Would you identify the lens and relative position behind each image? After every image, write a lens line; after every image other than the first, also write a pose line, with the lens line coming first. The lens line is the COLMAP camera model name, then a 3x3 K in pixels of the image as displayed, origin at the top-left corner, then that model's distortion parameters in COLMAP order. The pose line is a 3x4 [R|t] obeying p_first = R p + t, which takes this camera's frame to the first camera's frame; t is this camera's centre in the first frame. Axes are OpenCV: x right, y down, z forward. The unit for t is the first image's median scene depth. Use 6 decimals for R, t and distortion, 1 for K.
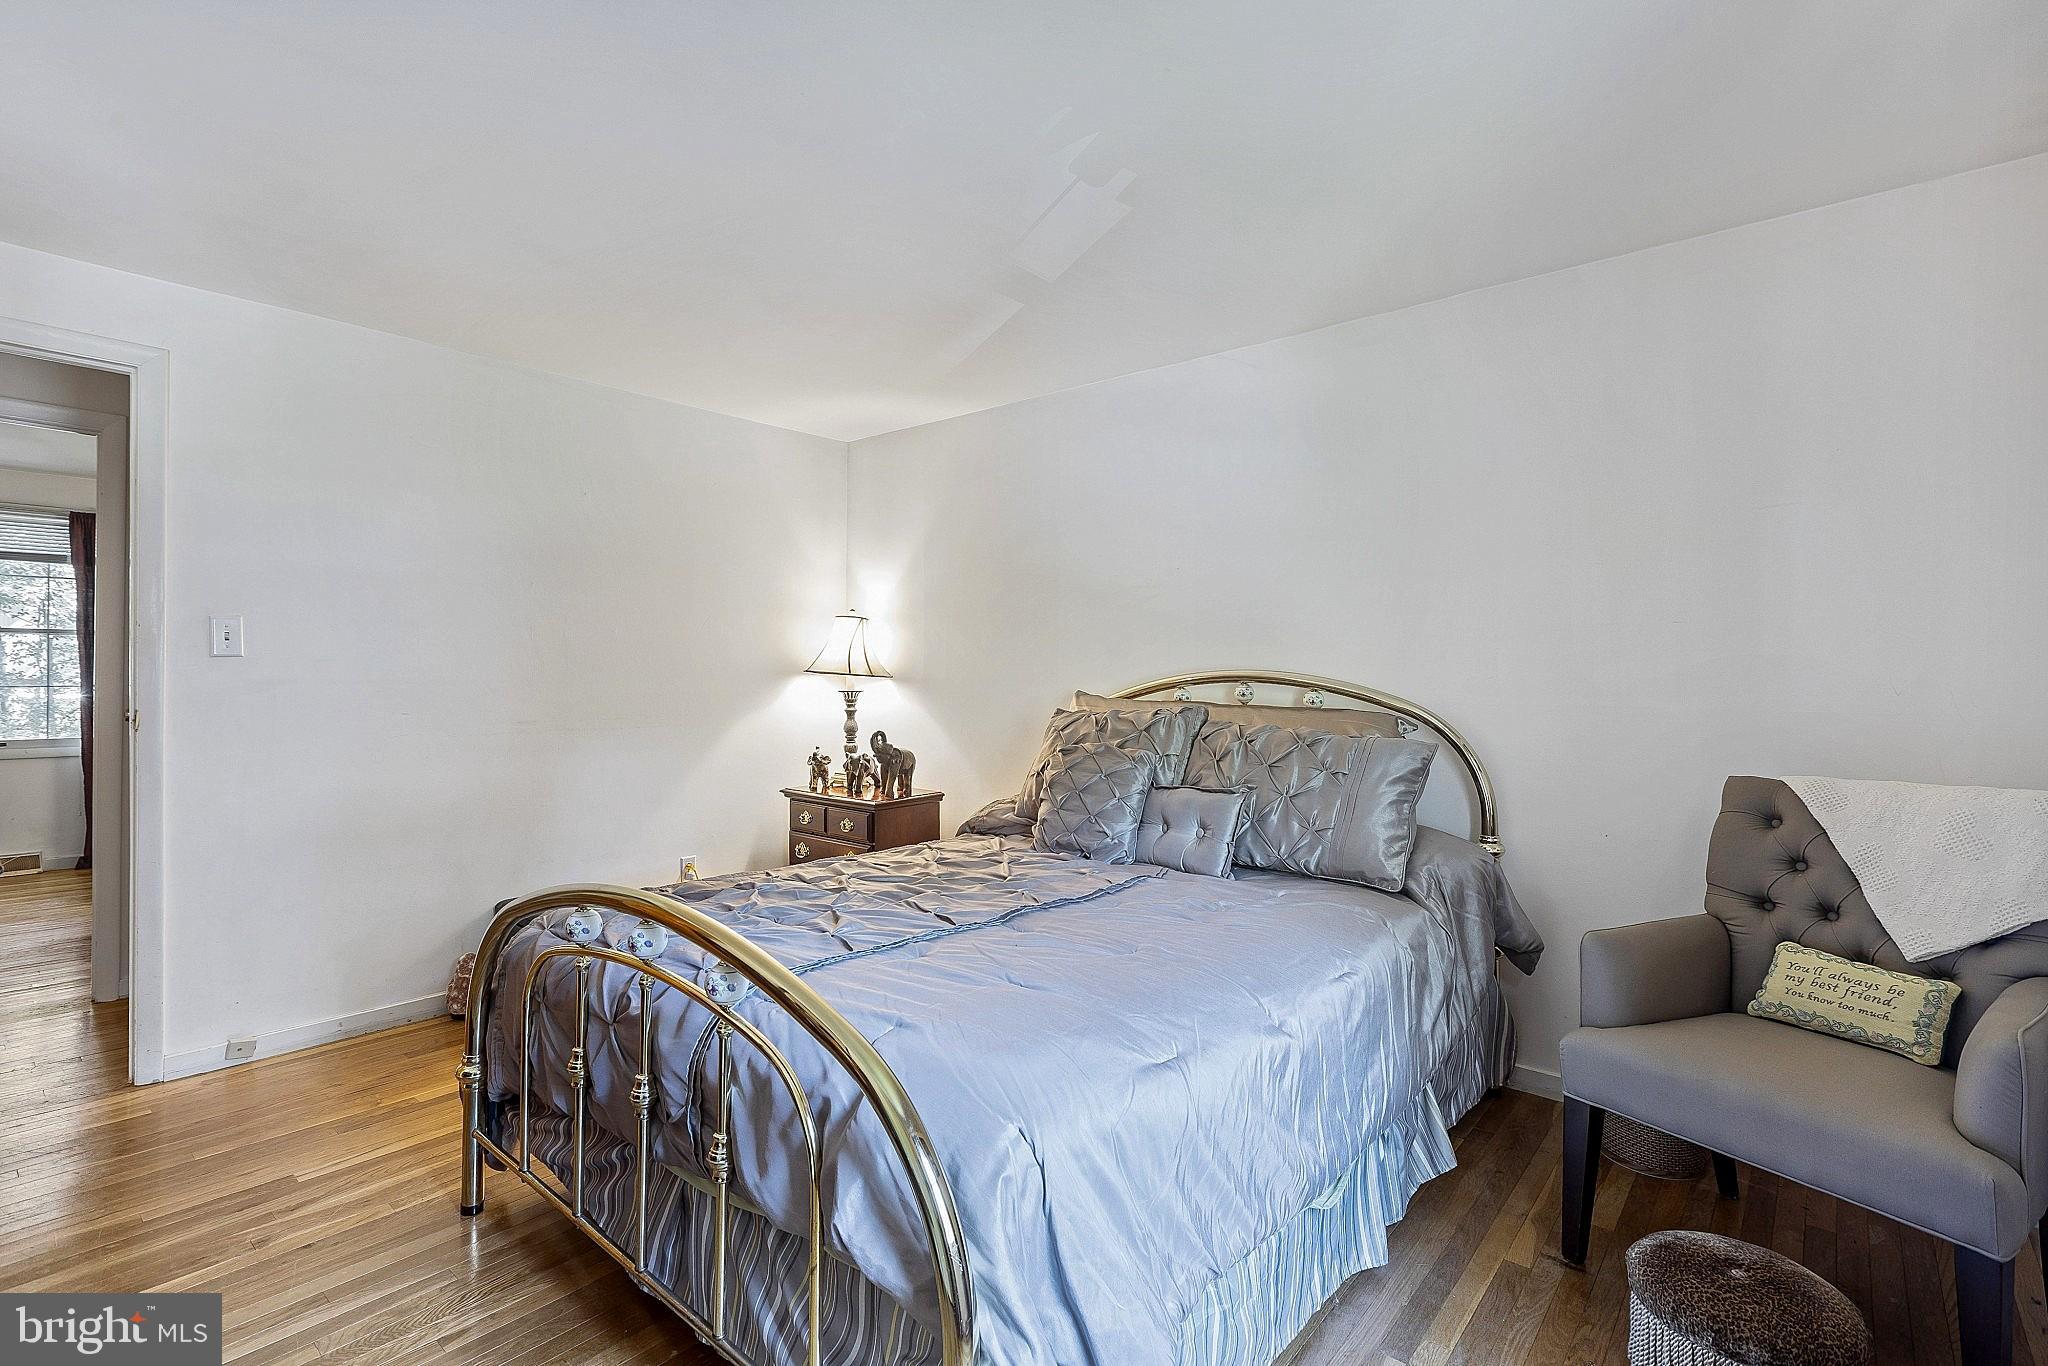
lens RADIAL K [[916.2, 0, 1010.5], [0, 916.2, 668.8], [0, 0, 1]] dist [0.001135, -0.000473]
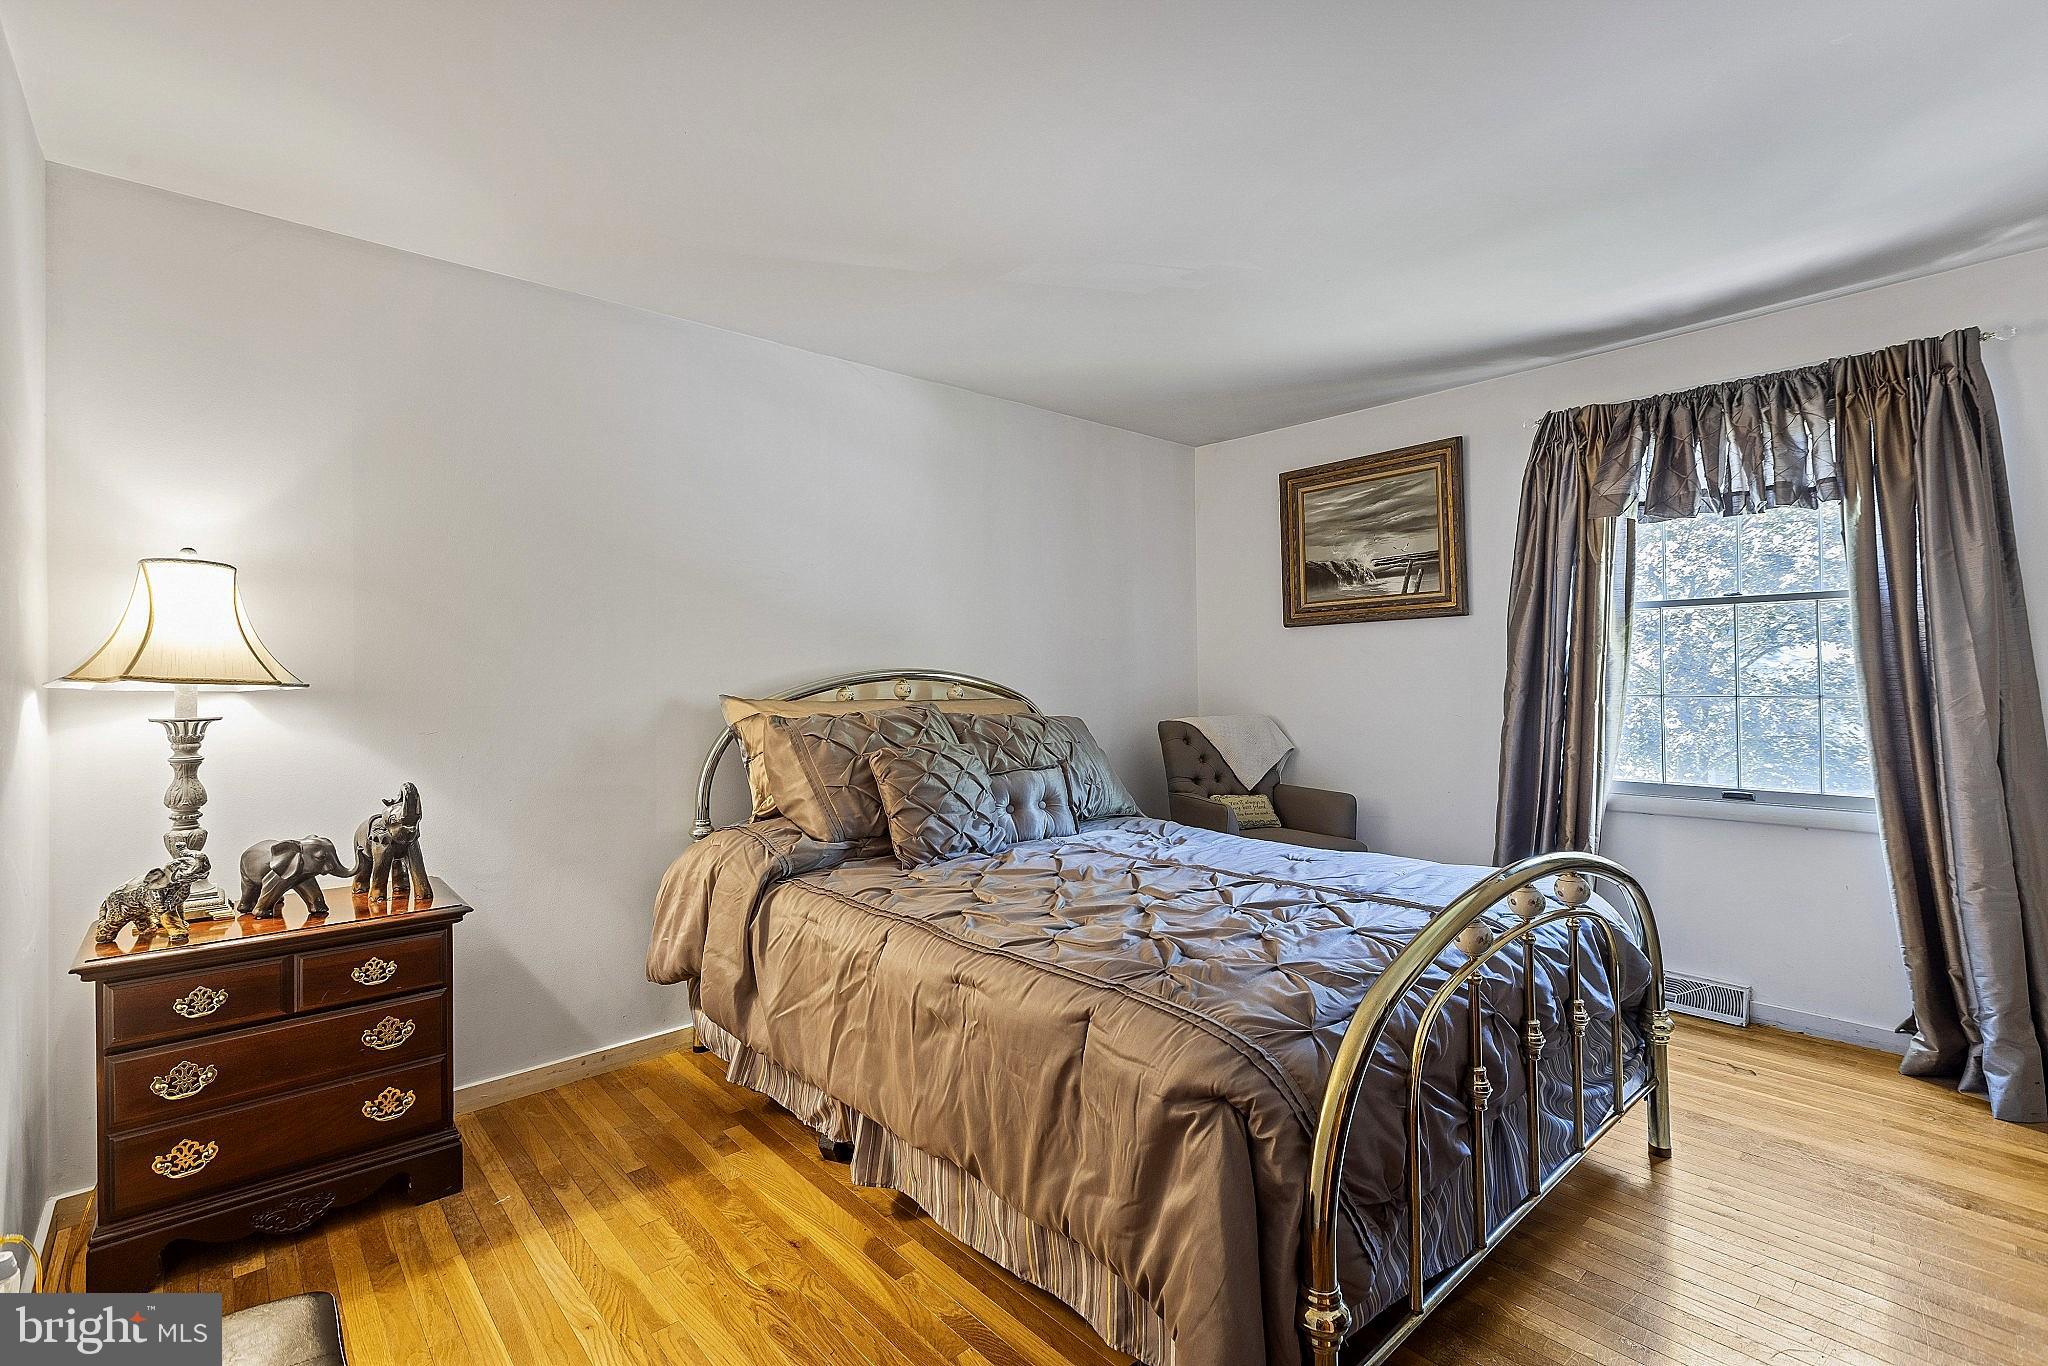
lens RADIAL K [[916.2, 0, 1010.5], [0, 916.2, 668.8], [0, 0, 1]] dist [0.001135, -0.000473]
pose [[0.142580, -0.007931, 0.989752, -0.618020], [0.001175, 0.999969, 0.007844, -0.005326], [-0.989783, 0.000044, 0.142585, 0.545365]]
